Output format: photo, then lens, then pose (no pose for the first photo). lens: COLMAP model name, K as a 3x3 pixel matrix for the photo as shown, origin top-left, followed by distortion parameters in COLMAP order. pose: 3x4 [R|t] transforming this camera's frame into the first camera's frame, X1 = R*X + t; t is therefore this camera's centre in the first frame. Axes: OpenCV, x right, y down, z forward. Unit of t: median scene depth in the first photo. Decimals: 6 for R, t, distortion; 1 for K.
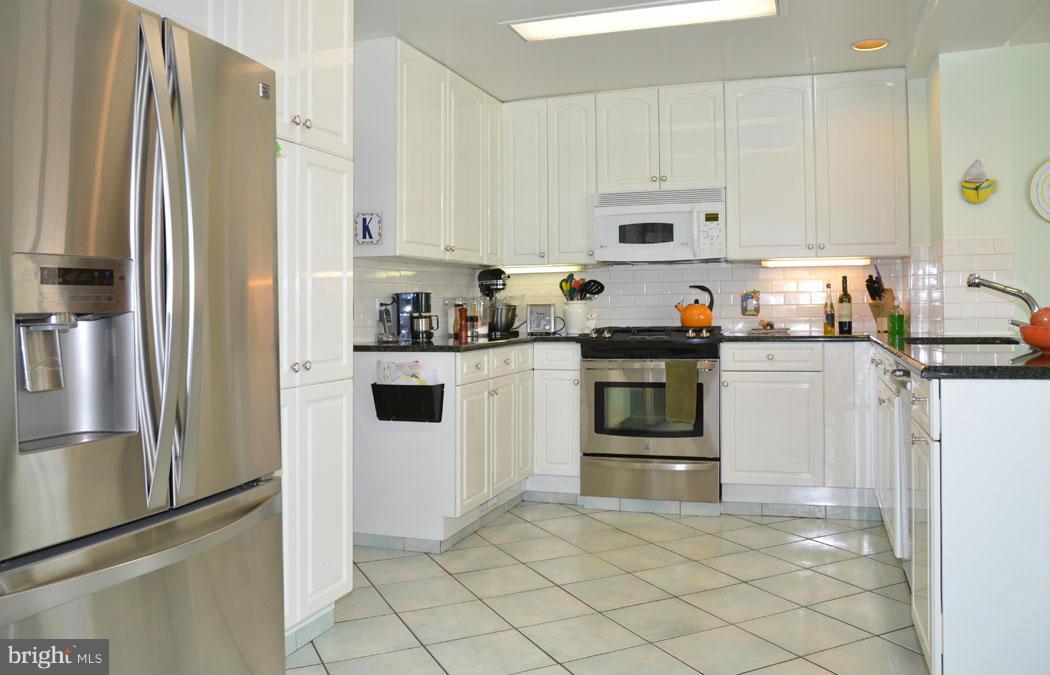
lens RADIAL K [[834.7, 0, 524.8], [0, 834.7, 328.4], [0, 0, 1]] dist [-0.127129, 0.049509]
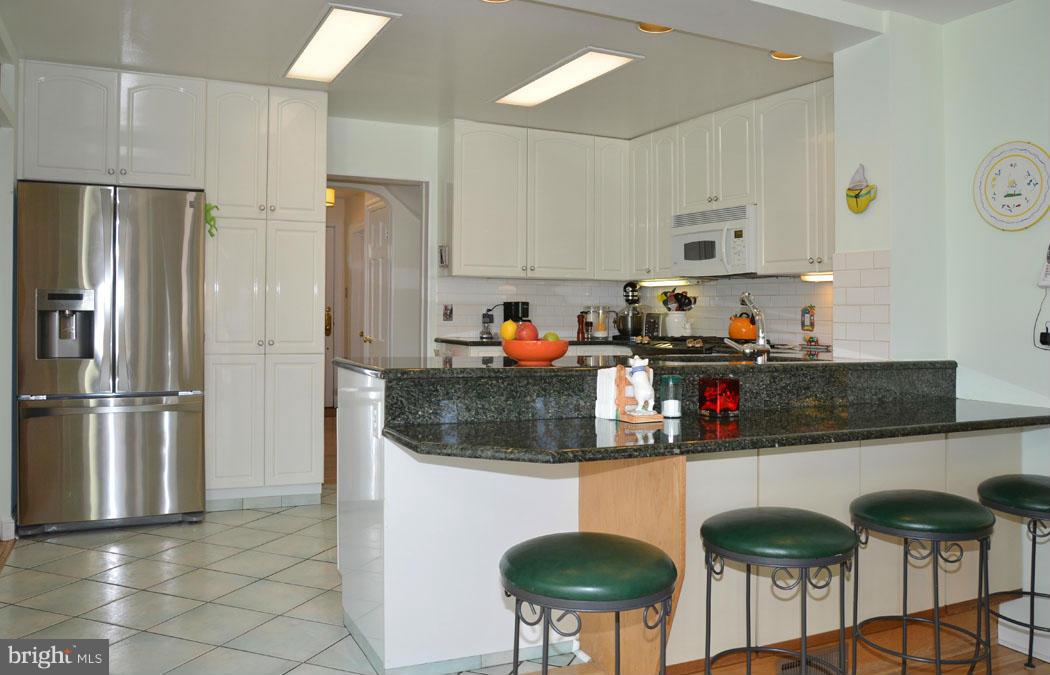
lens RADIAL K [[834.7, 0, 518.9], [0, 834.7, 333.9], [0, 0, 1]] dist [-0.127129, 0.049509]
pose [[0.704121, 0.043510, -0.708746, 0.752225], [-0.040079, 0.998965, 0.021510, -0.019426], [0.708948, 0.013261, 0.705136, 0.069412]]
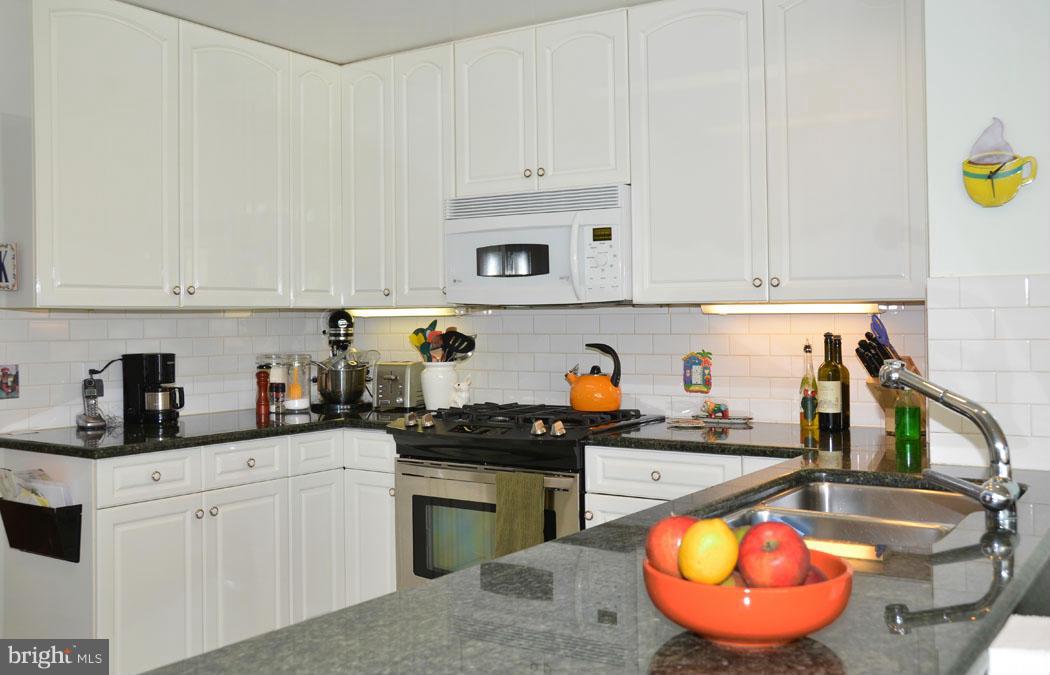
lens RADIAL K [[1020.1, 0, 518.2], [0, 1020.1, 335.0], [0, 0, 1]] dist [-0.052240, 0.000000]
pose [[0.968550, 0.011003, -0.248577, 0.343380], [-0.013059, 0.999893, -0.006622, -0.052803], [0.248478, 0.009660, 0.968589, 0.251684]]
